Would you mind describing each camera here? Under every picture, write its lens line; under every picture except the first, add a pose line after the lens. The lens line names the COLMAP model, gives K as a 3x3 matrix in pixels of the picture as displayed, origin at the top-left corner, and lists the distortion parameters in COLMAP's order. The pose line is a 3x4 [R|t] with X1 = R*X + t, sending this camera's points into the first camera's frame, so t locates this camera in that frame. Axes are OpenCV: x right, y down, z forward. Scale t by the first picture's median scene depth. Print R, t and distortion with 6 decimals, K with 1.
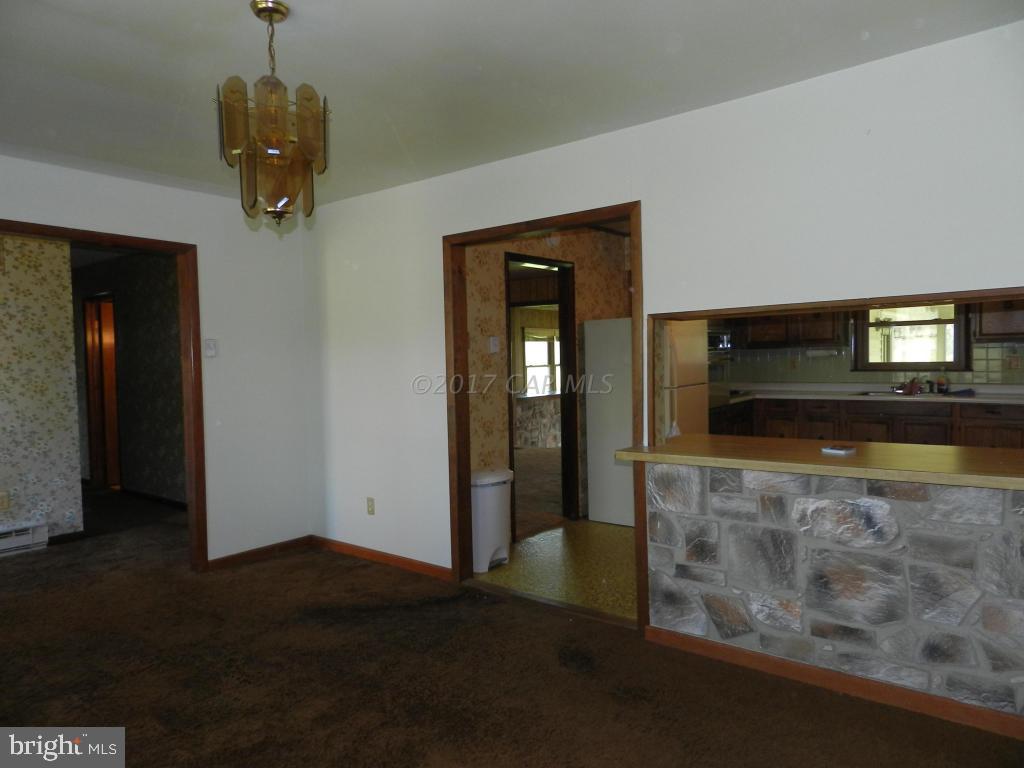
lens RADIAL K [[691.1, 0, 510.0], [0, 691.1, 386.2], [0, 0, 1]] dist [0.018158, -0.008806]
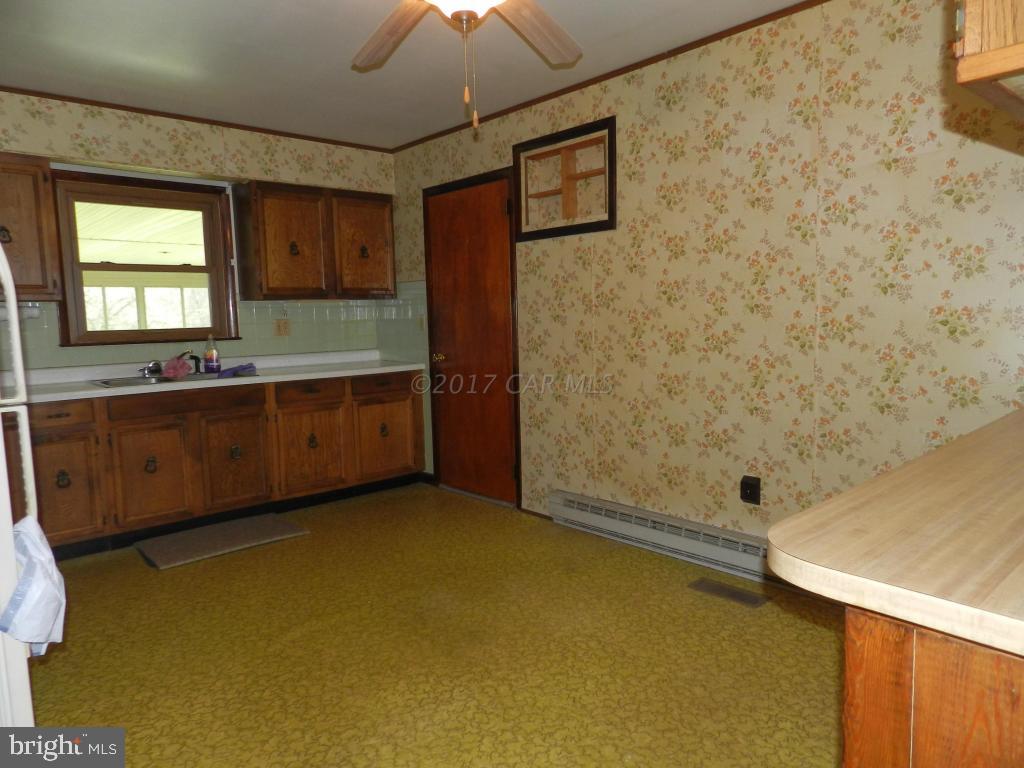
lens RADIAL K [[691.1, 0, 511.2], [0, 691.1, 384.8], [0, 0, 1]] dist [0.018158, -0.008806]
pose [[0.151151, -0.083876, 0.984946, -0.013622], [0.065154, 0.995072, 0.074739, -0.010768], [-0.986361, 0.052876, 0.155871, 0.644571]]
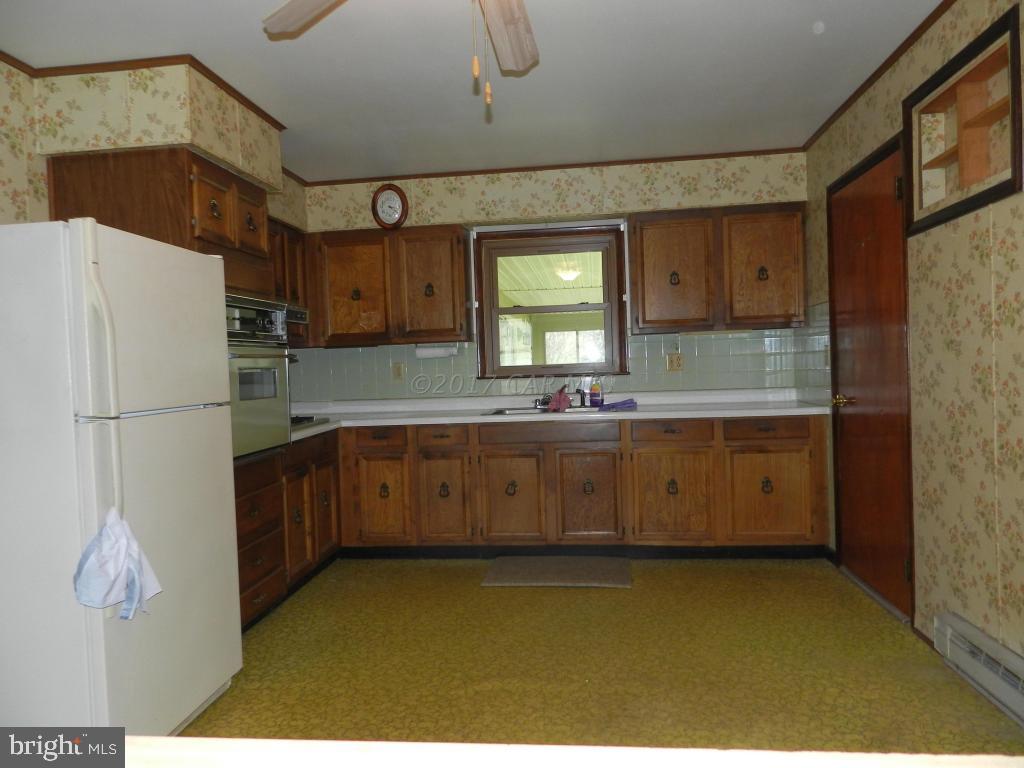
lens RADIAL K [[691.1, 0, 511.3], [0, 691.1, 385.3], [0, 0, 1]] dist [0.018158, -0.008806]
pose [[0.843811, -0.019724, 0.536277, 0.186447], [0.039831, 0.998870, -0.025936, 0.003241], [-0.535160, 0.043245, 0.843643, 0.487424]]
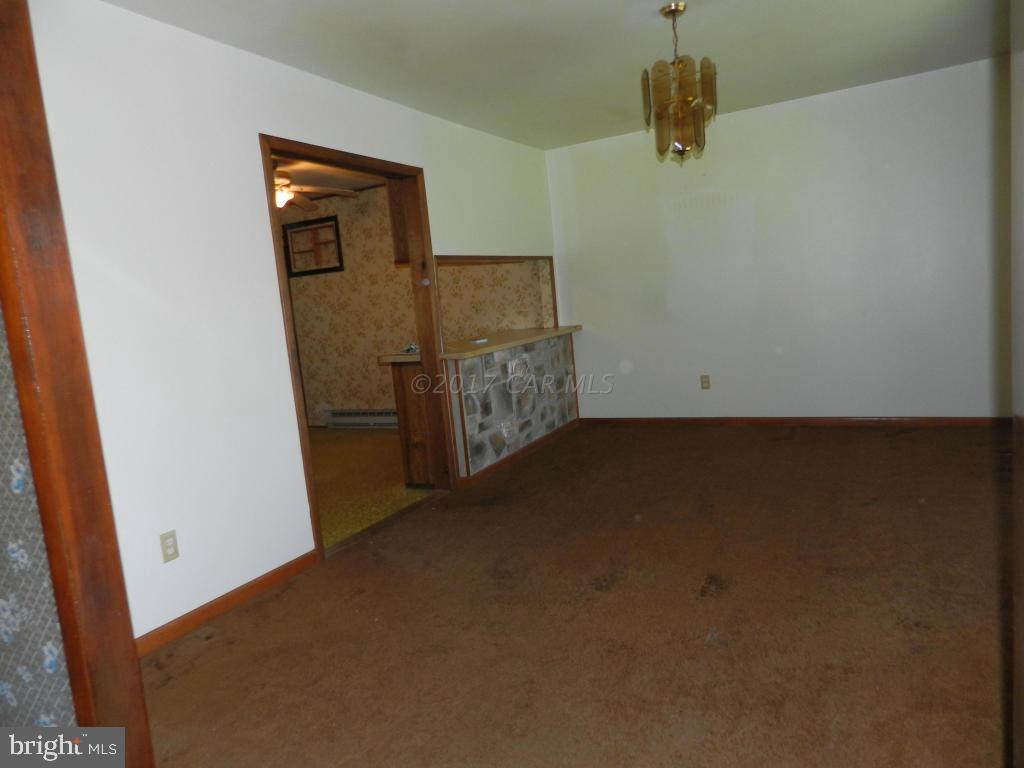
lens RADIAL K [[691.1, 0, 508.7], [0, 691.1, 383.8], [0, 0, 1]] dist [0.018158, -0.008806]
pose [[-0.198390, -0.076205, 0.977156, -0.630816], [0.140328, 0.984493, 0.105268, 0.011758], [-0.970026, 0.158007, -0.184619, 0.617119]]
